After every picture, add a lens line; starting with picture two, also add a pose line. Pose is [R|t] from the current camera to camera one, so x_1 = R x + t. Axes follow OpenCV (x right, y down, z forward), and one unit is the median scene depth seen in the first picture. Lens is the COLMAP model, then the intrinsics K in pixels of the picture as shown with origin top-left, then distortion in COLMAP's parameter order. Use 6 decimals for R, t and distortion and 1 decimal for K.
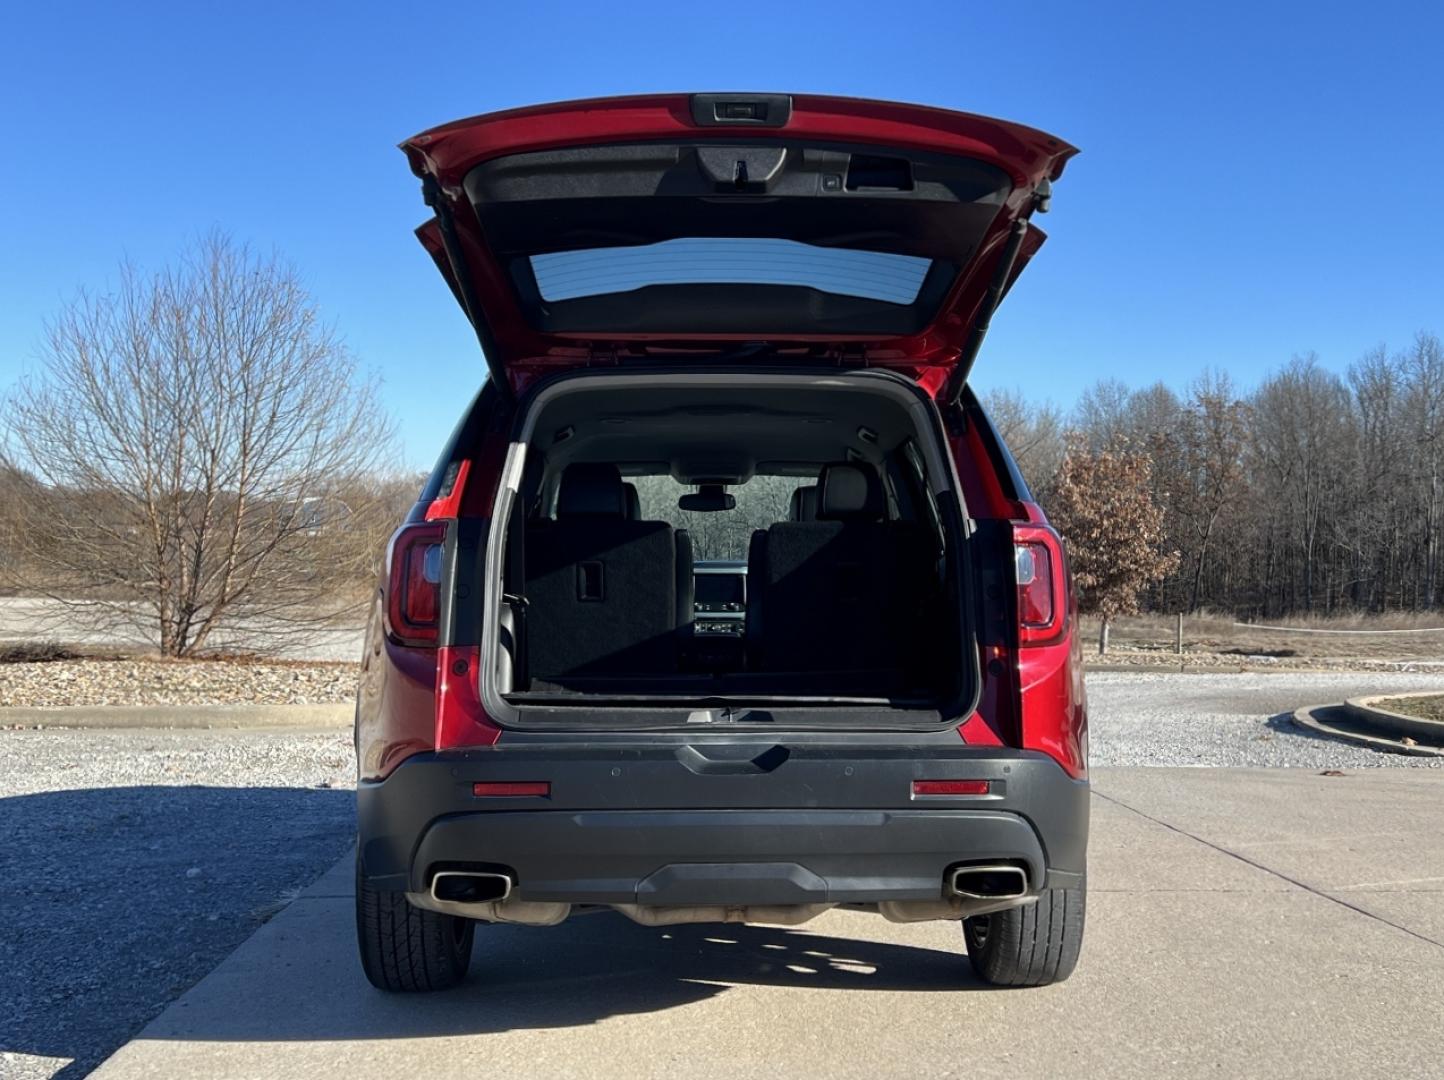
lens RADIAL K [[1875.7, 0, 728.7], [0, 1875.7, 538.4], [0, 0, 1]] dist [0.113143, 0.000000]
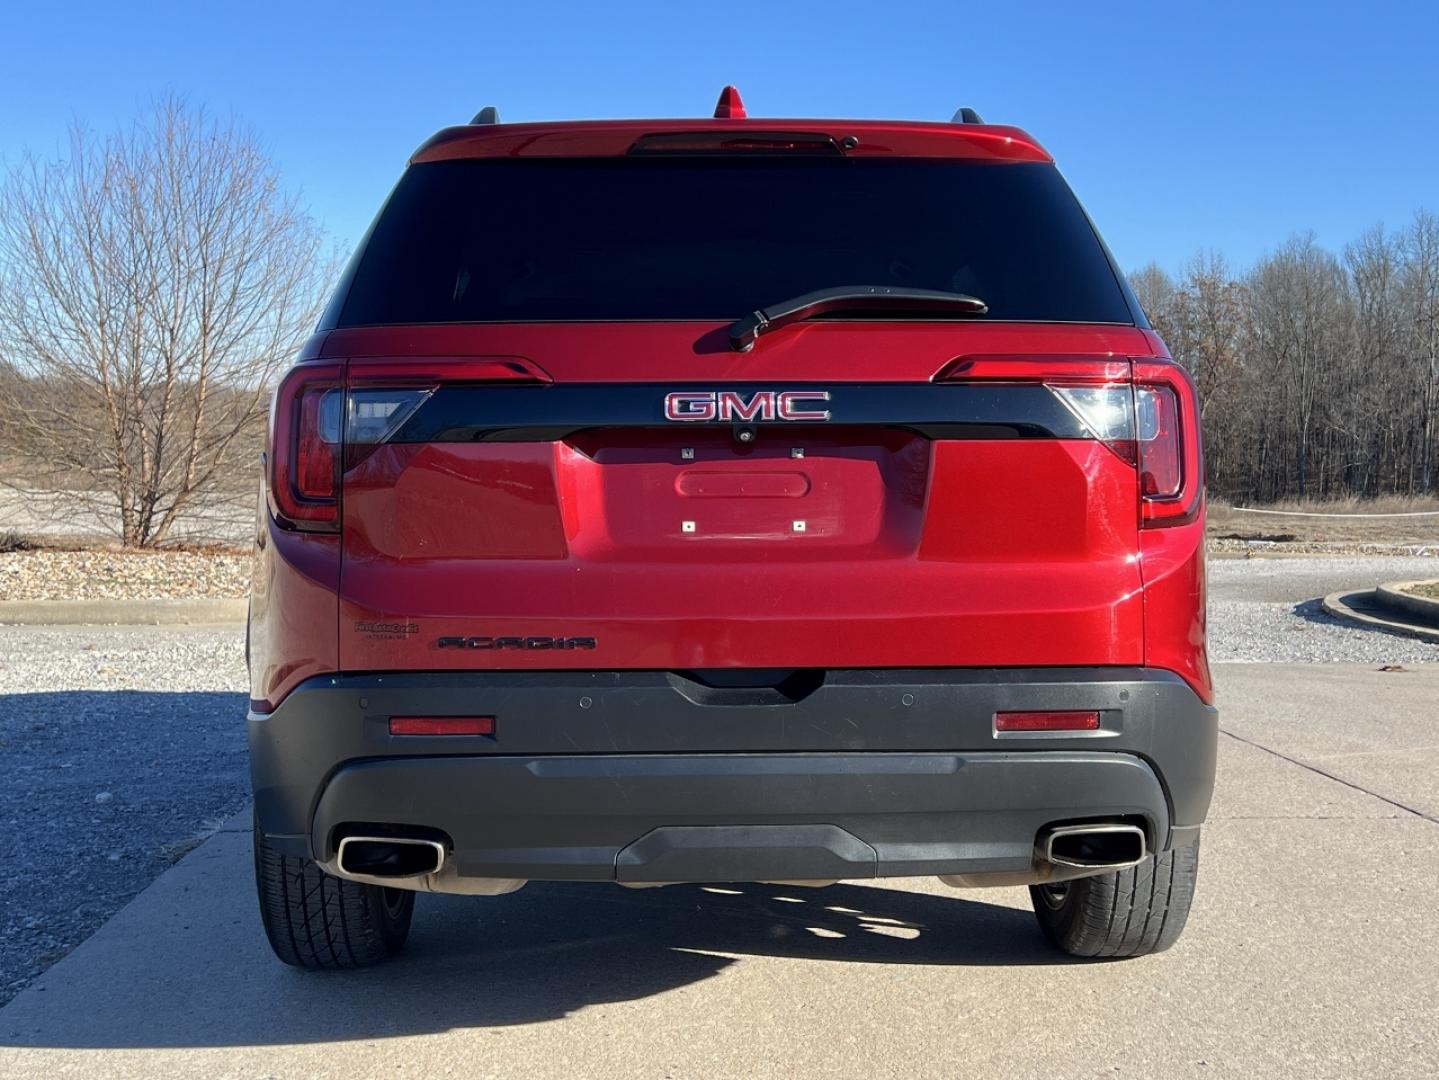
lens RADIAL K [[1869.2, 0, 715.4], [0, 1869.2, 546.0], [0, 0, 1]] dist [0.113143, 0.000000]
pose [[0.999986, -0.005243, -0.000109, -0.005459], [0.005240, 0.997995, 0.063068, 0.010742], [-0.000222, -0.063067, 0.998009, 0.160960]]
